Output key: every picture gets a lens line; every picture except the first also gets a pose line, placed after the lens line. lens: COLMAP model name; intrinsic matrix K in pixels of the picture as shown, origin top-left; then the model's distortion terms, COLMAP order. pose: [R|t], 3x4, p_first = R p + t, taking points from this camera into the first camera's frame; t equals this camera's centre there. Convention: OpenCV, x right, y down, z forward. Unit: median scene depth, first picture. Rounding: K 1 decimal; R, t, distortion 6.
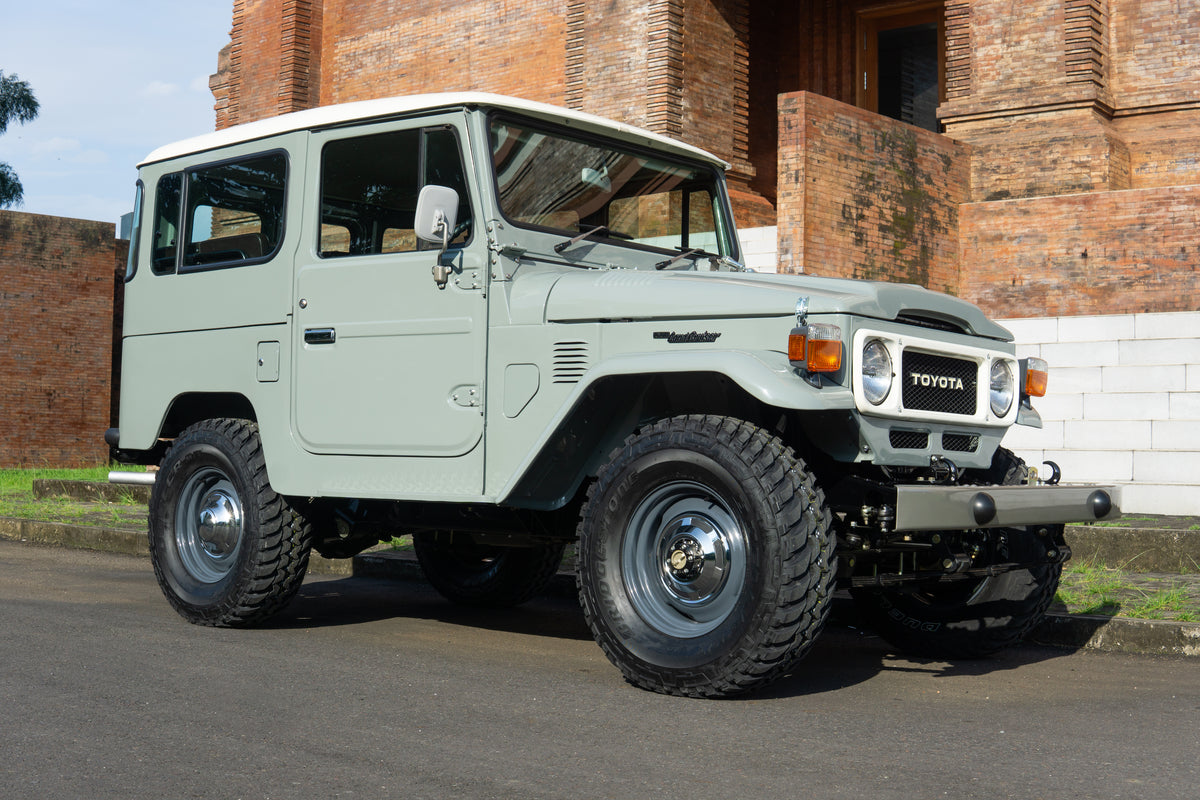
lens RADIAL K [[1600.0, 0, 600.0], [0, 1600.0, 400.0], [0, 0, 1]] dist [-0.169949, -0.188655]
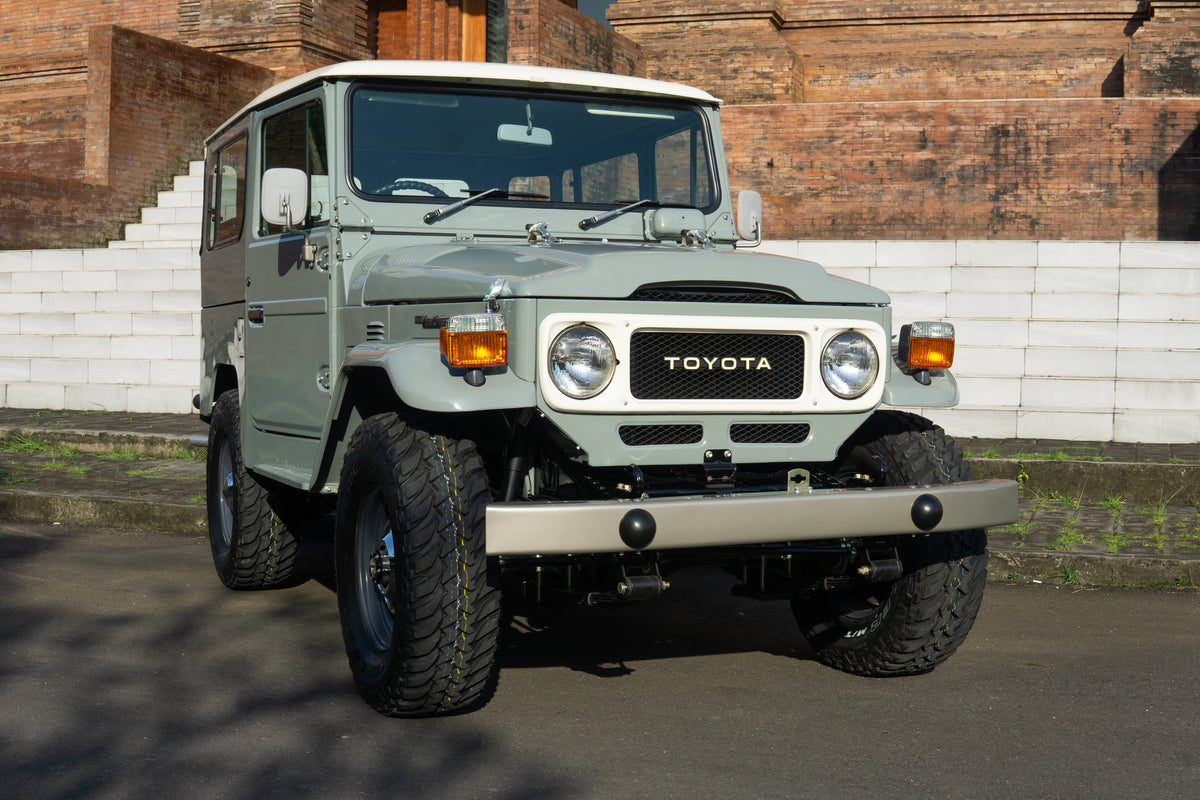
lens RADIAL K [[1600.0, 0, 600.0], [0, 1600.0, 400.0], [0, 0, 1]] dist [-0.169949, -0.188655]
pose [[0.925991, -0.024230, 0.376768, -0.183373], [-0.006801, 0.996706, 0.080815, -0.020974], [-0.377486, -0.077397, 0.922775, 0.063276]]
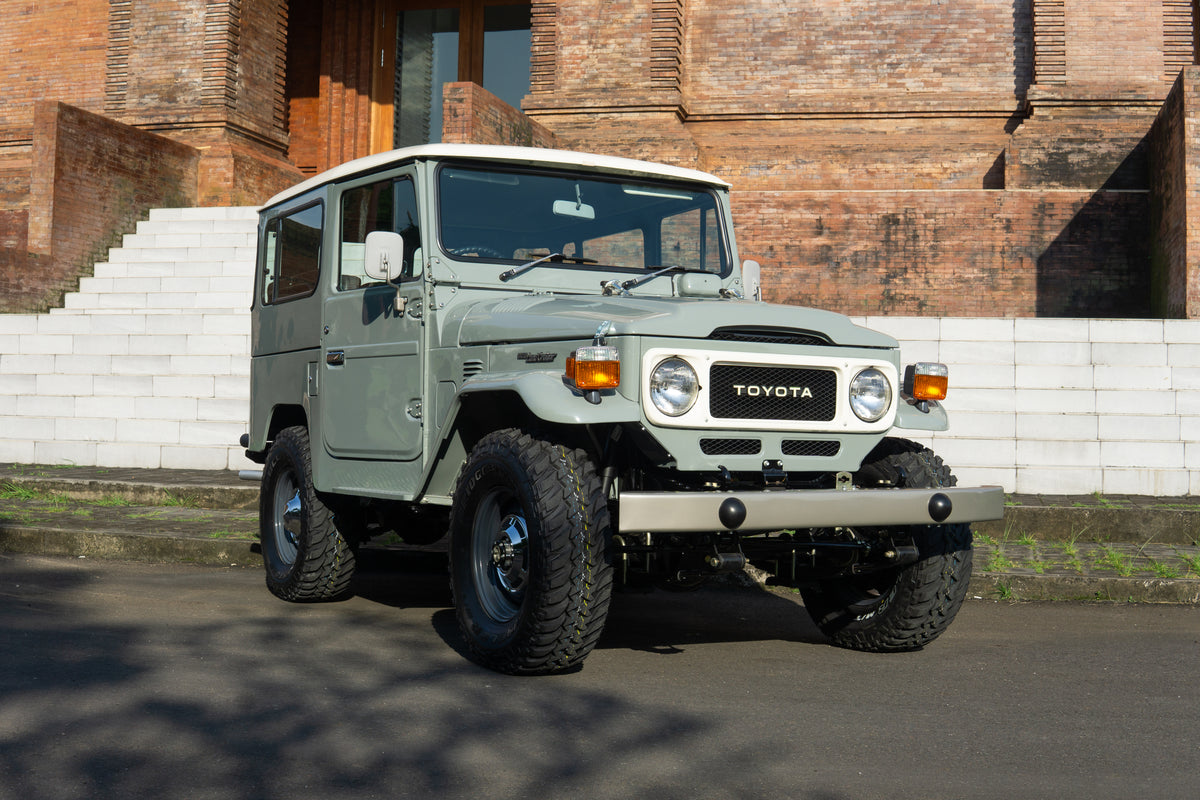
lens RADIAL K [[1600.0, 0, 600.0], [0, 1600.0, 400.0], [0, 0, 1]] dist [-0.169949, -0.188655]
pose [[0.886409, 0.005726, 0.462867, -0.246692], [-0.019766, 0.999480, 0.025488, -0.012423], [-0.462480, -0.031742, 0.886061, 0.024843]]
